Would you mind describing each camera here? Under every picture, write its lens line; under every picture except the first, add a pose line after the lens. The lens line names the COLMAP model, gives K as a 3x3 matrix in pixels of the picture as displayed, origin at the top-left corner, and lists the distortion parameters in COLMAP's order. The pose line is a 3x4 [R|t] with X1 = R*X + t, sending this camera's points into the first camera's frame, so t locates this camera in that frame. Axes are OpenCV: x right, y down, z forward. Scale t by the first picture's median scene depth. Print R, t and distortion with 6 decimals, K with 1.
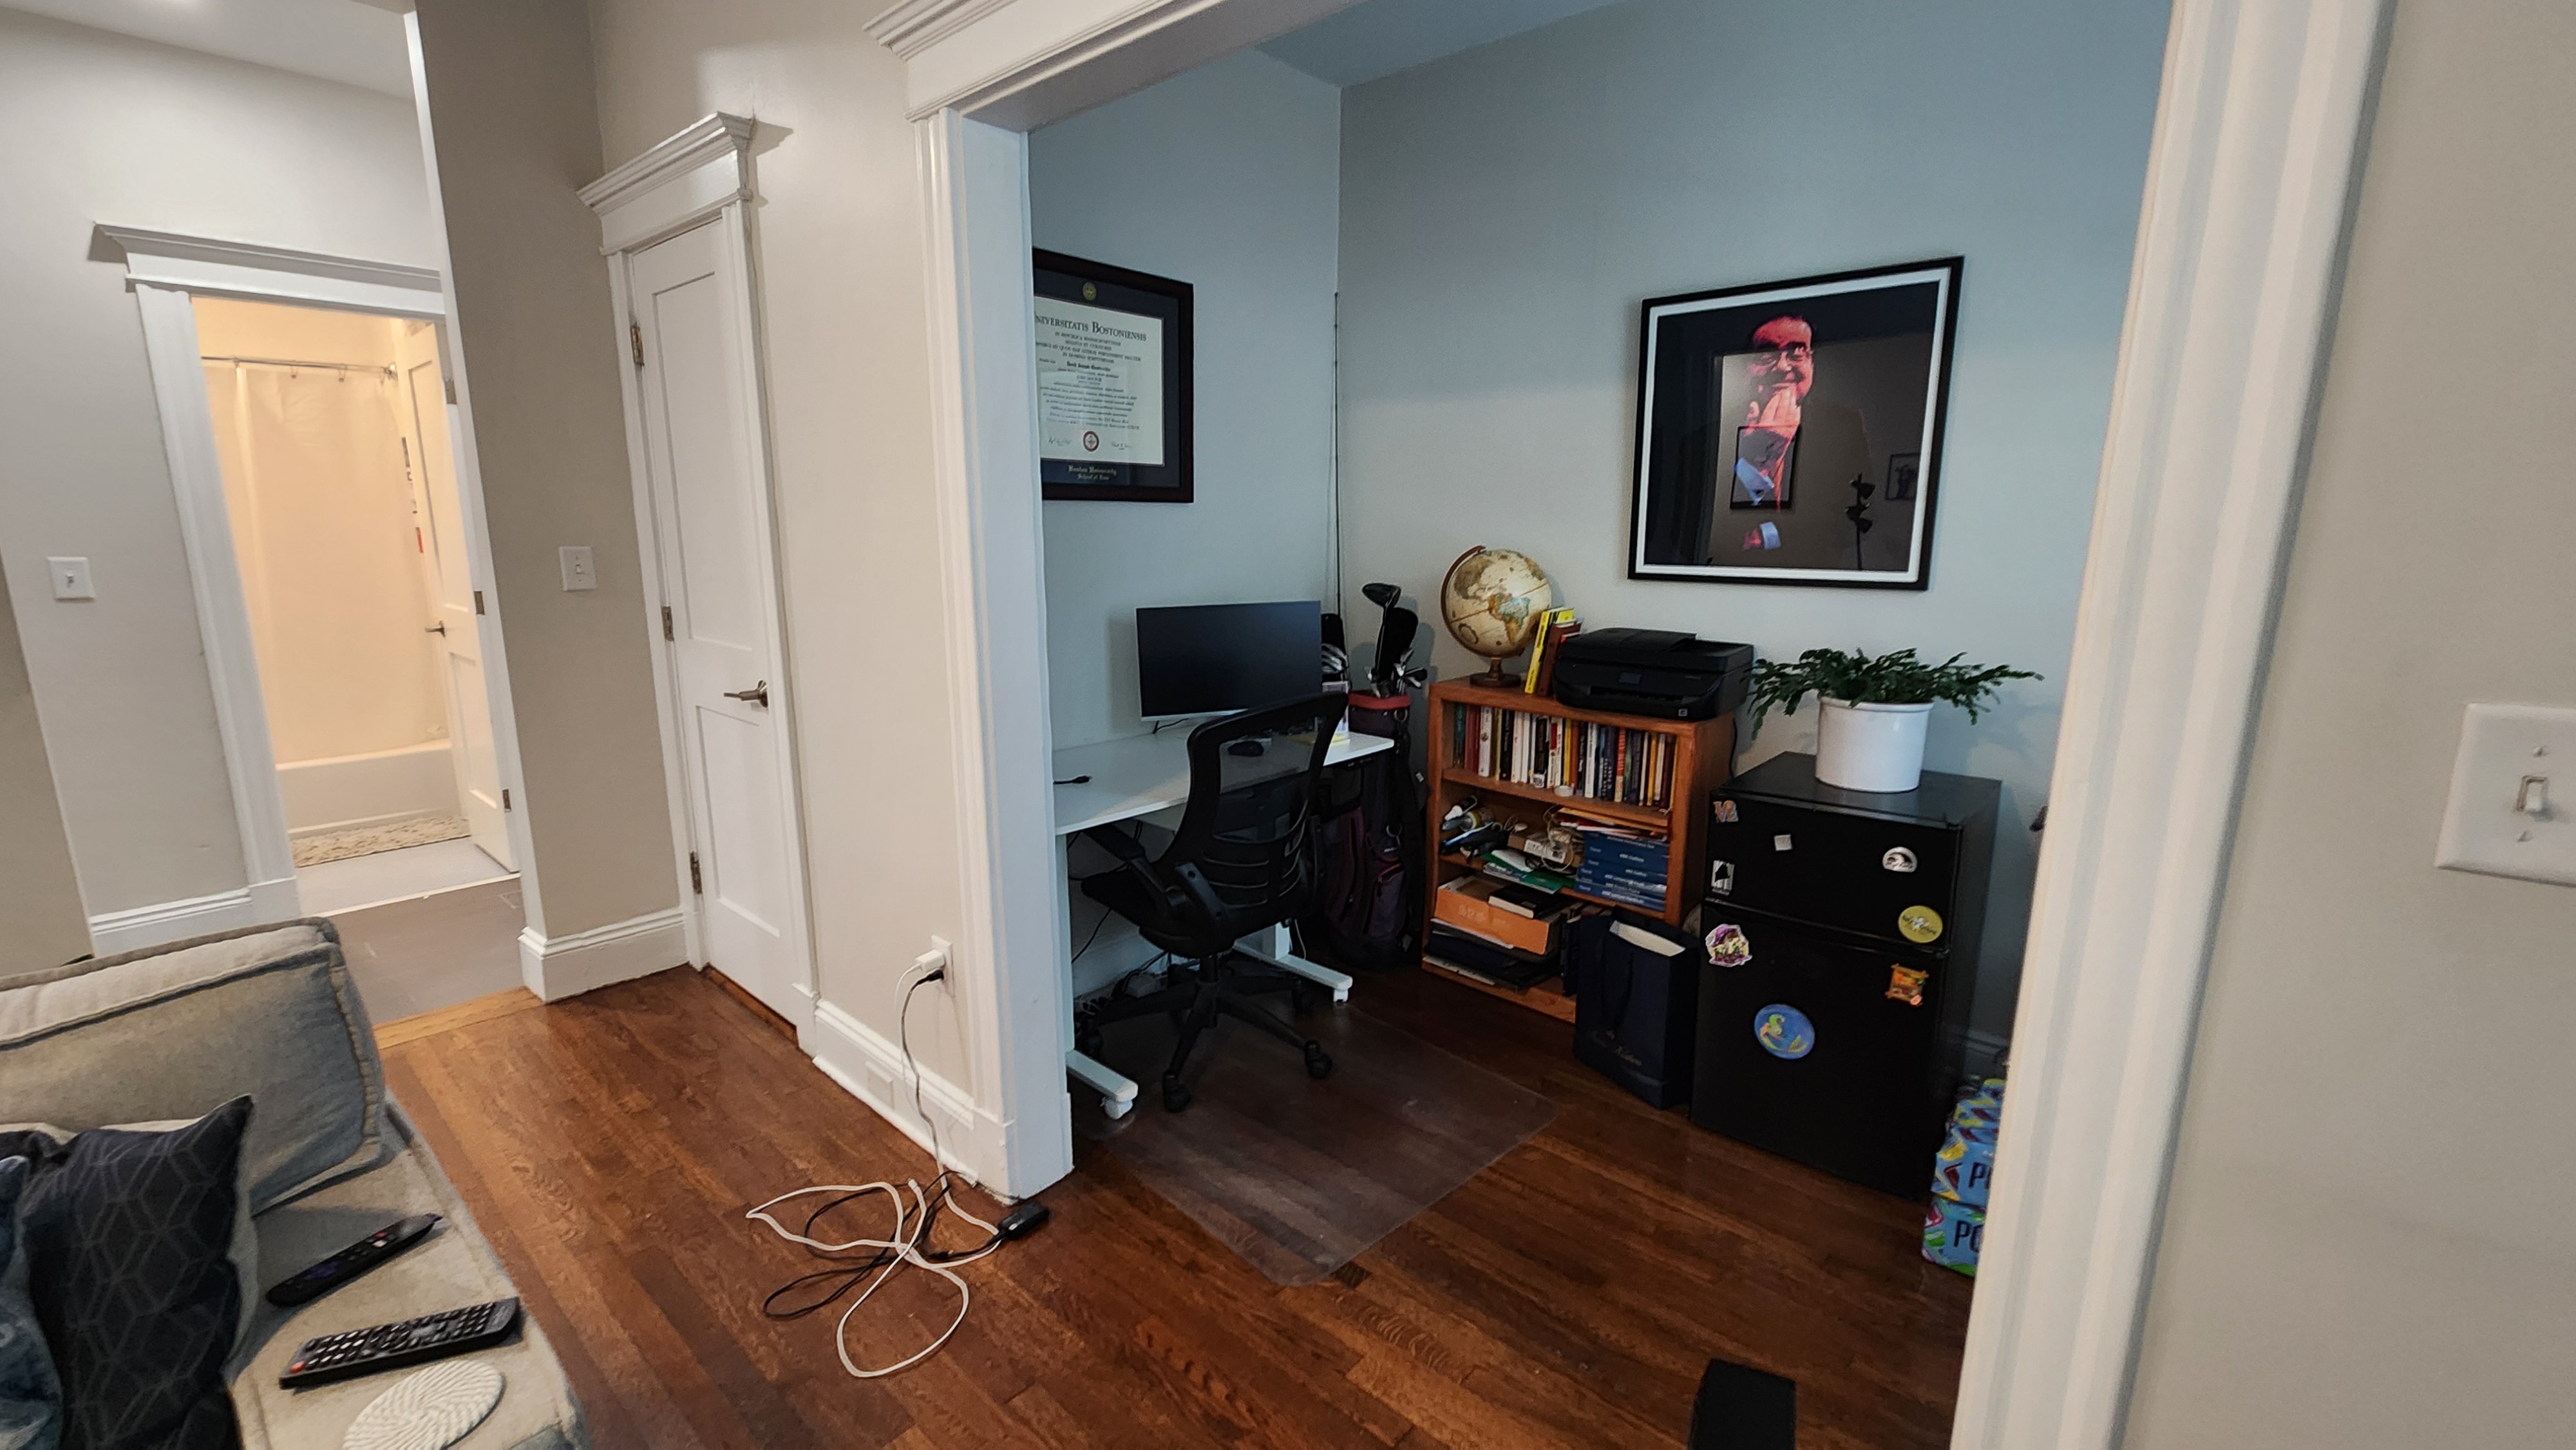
lens RADIAL K [[1056.0, 0, 1321.0], [0, 1056.0, 734.4], [0, 0, 1]] dist [0.001029, -0.000368]
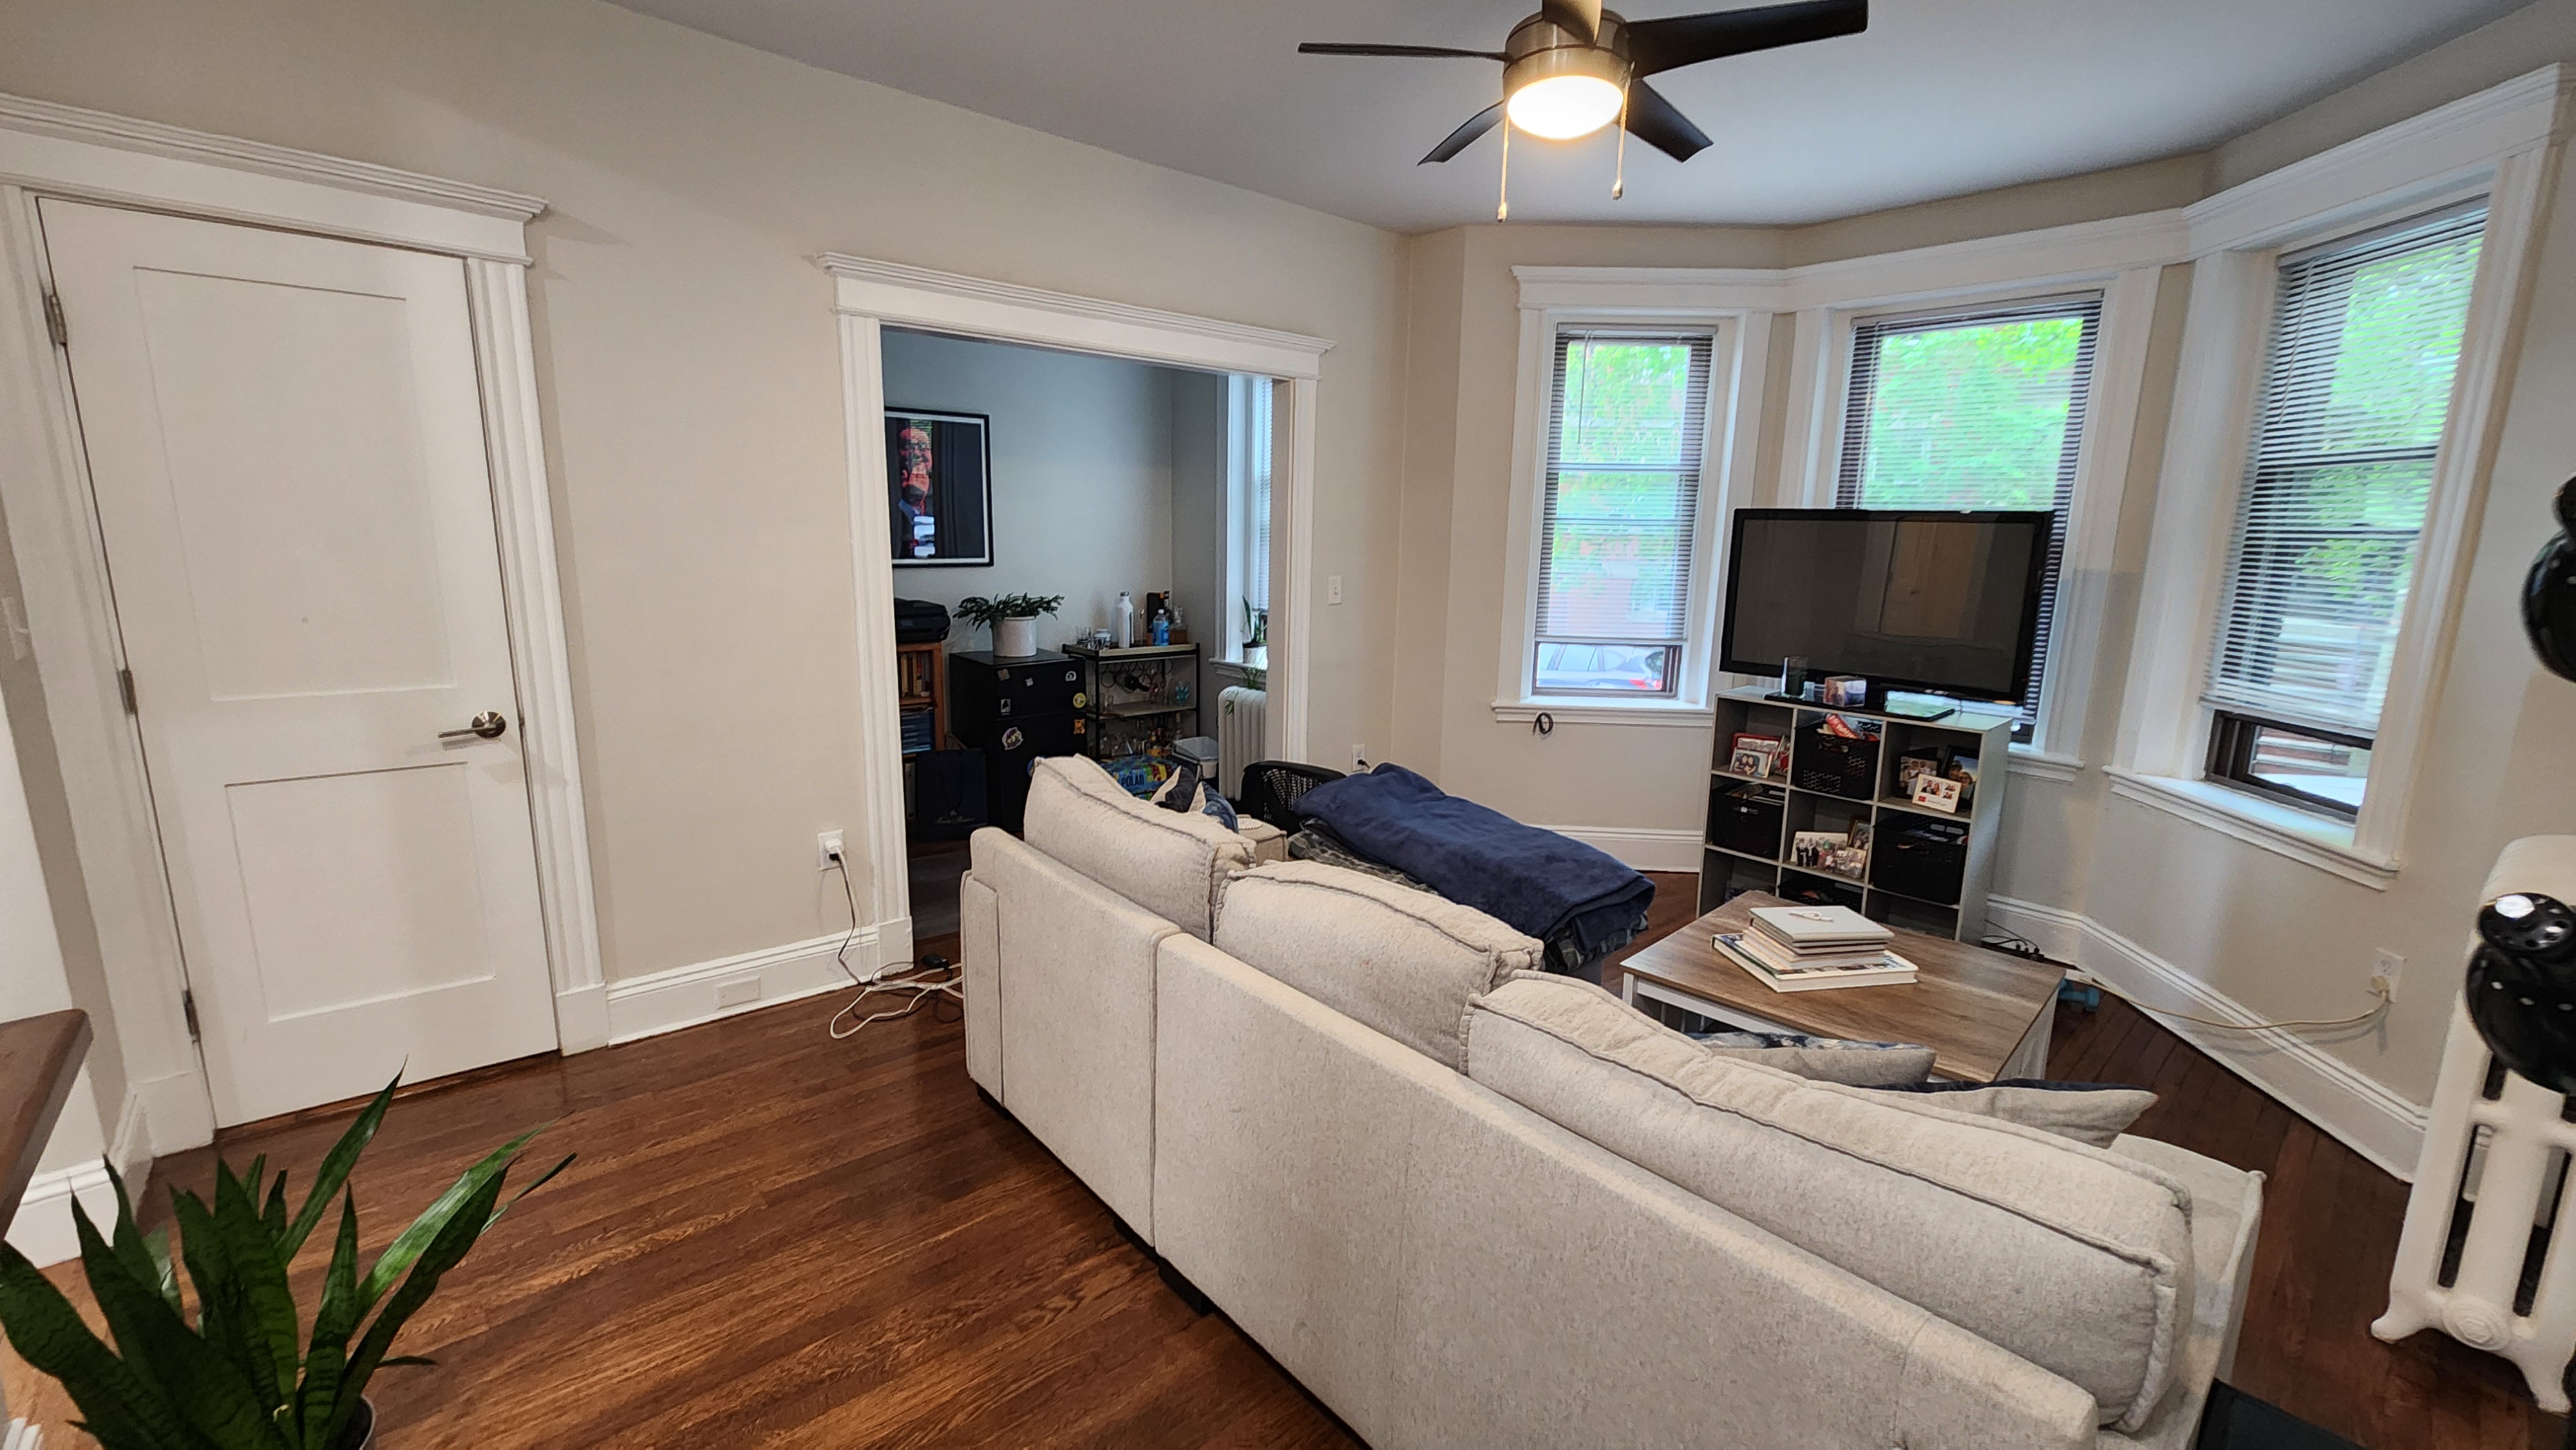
lens RADIAL K [[1056.0, 0, 1310.2], [0, 1056.0, 729.1], [0, 0, 1]] dist [0.001029, -0.000368]
pose [[0.134498, -0.198591, 0.970810, -1.437833], [0.173158, 0.969348, 0.174303, -0.074788], [-0.975667, 0.144660, 0.164763, 0.064996]]
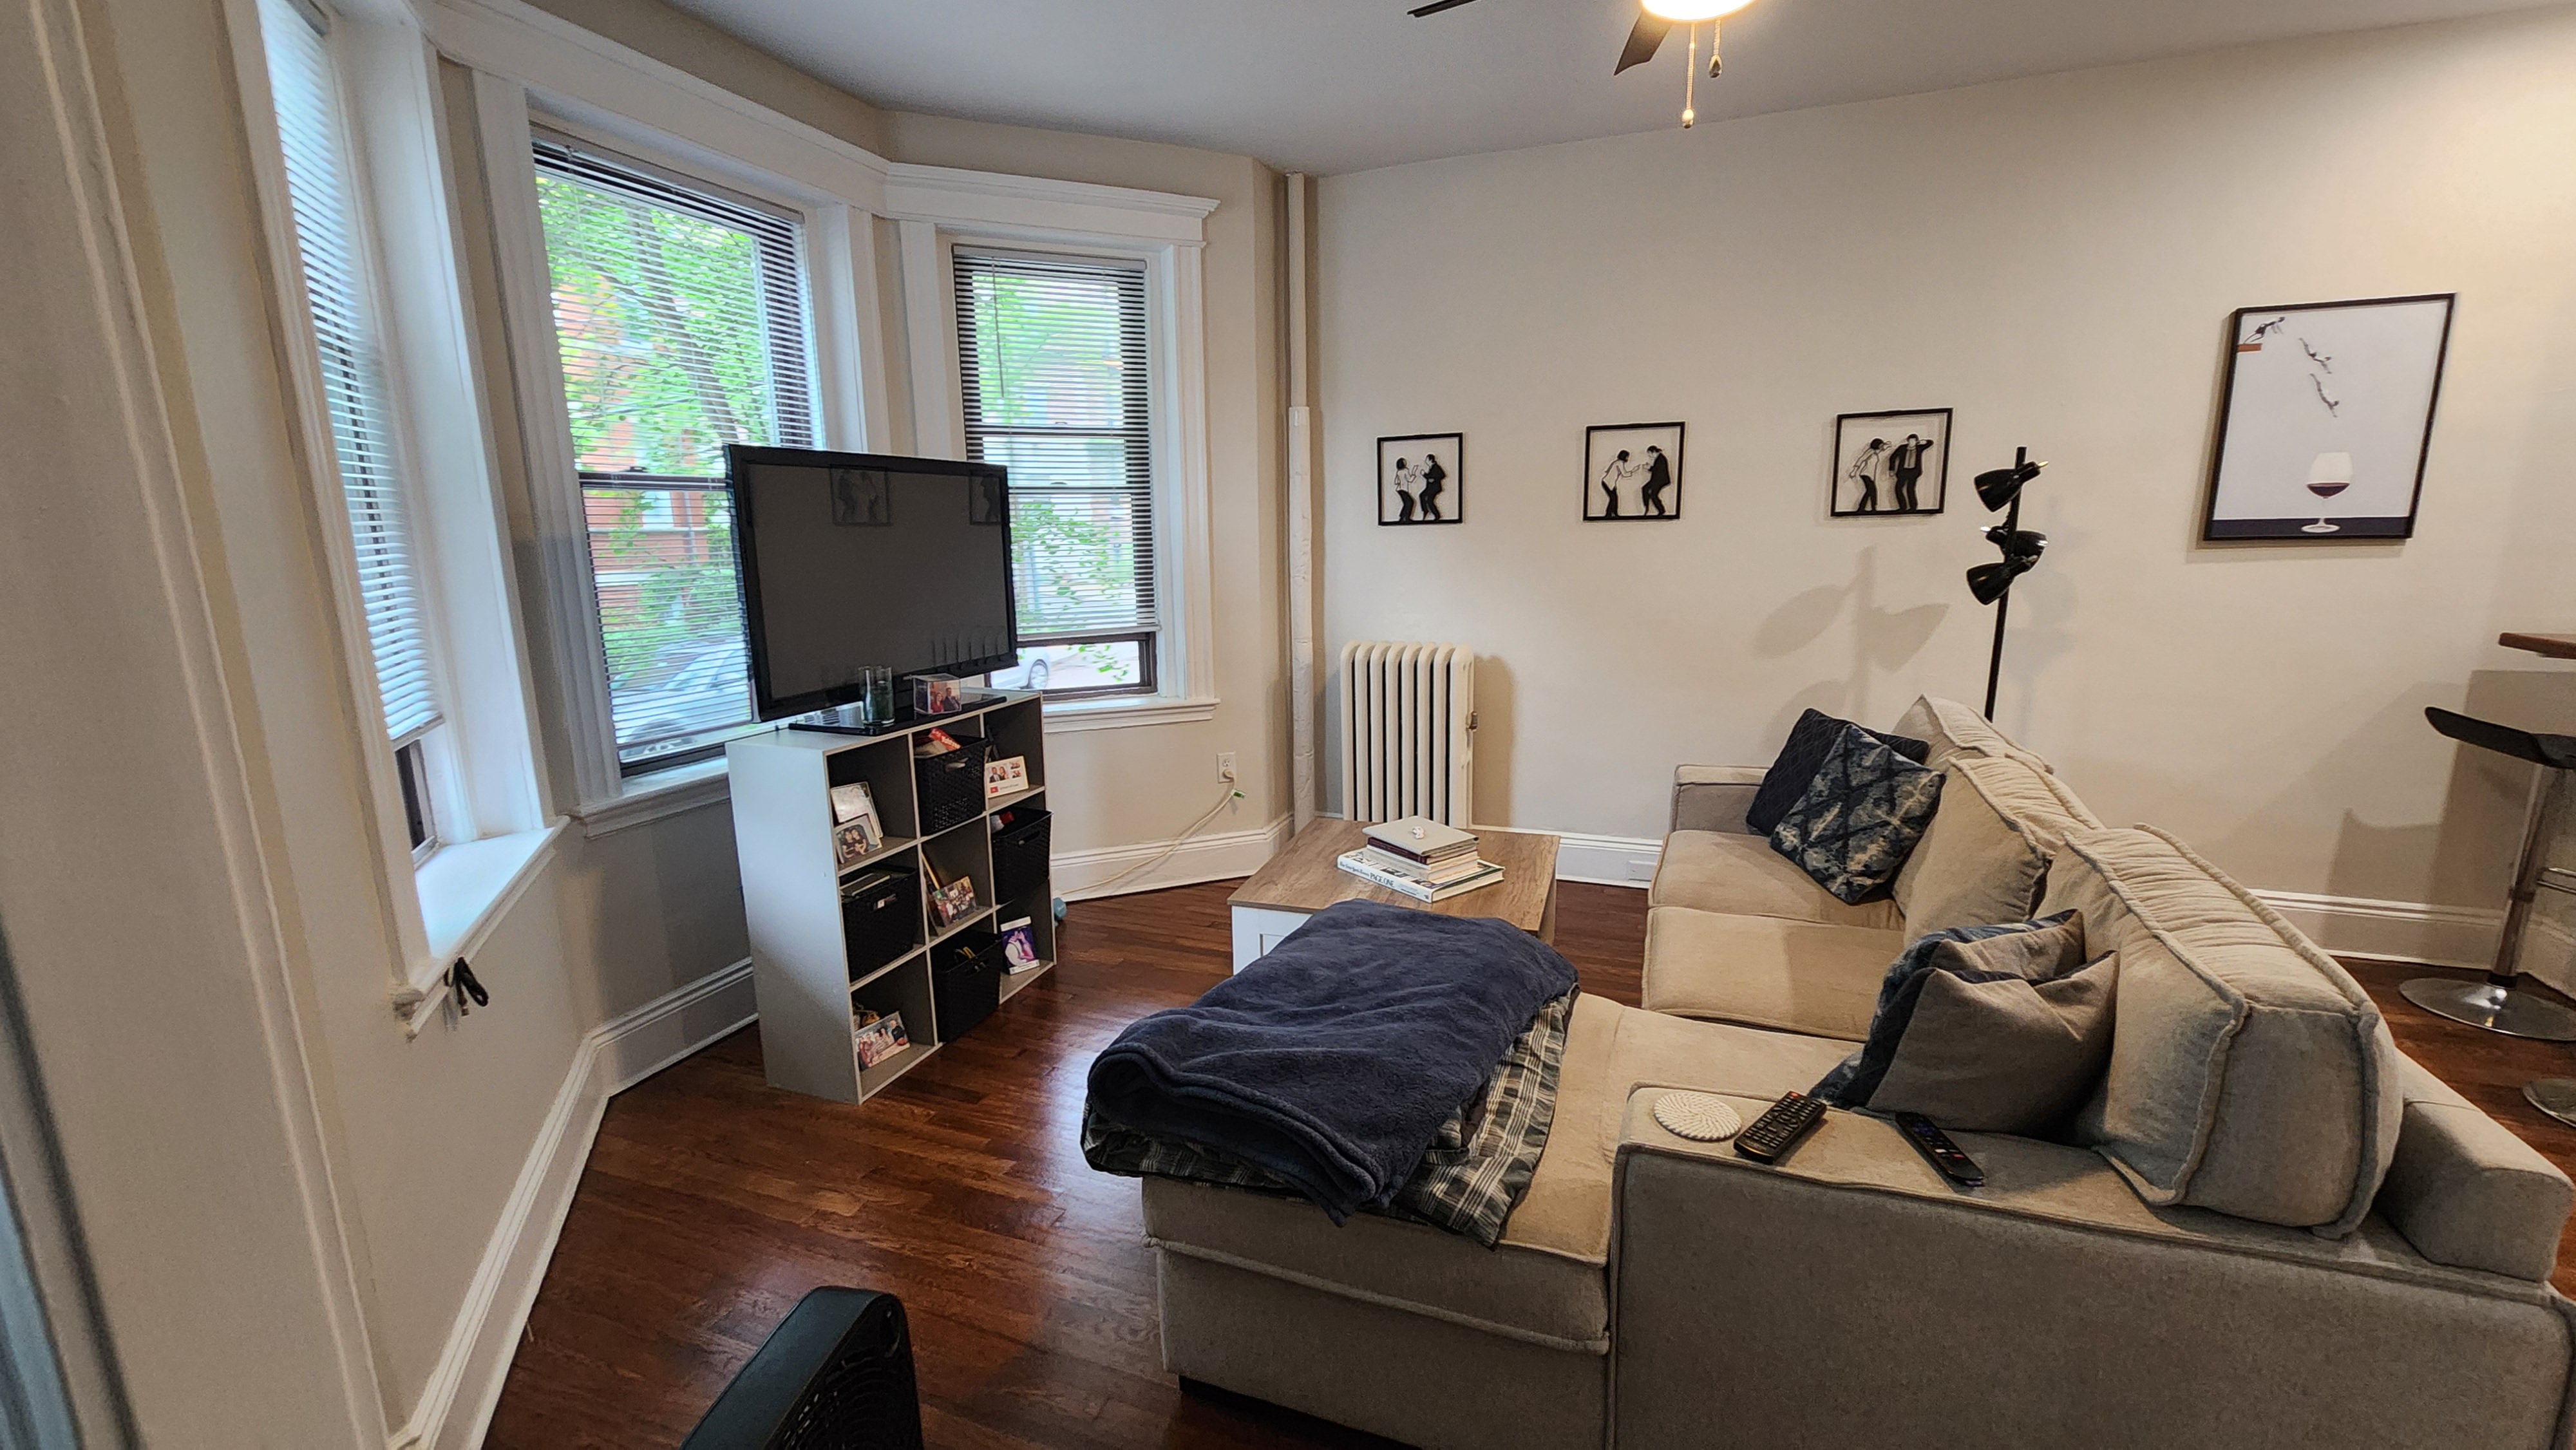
lens RADIAL K [[1056.0, 0, 1298.6], [0, 1056.0, 740.9], [0, 0, 1]] dist [0.001029, -0.000368]
pose [[-0.943779, 0.067360, -0.323640, 0.058616], [-0.062601, 0.924888, 0.375052, -0.143616], [0.324594, 0.374227, -0.868673, 0.690197]]
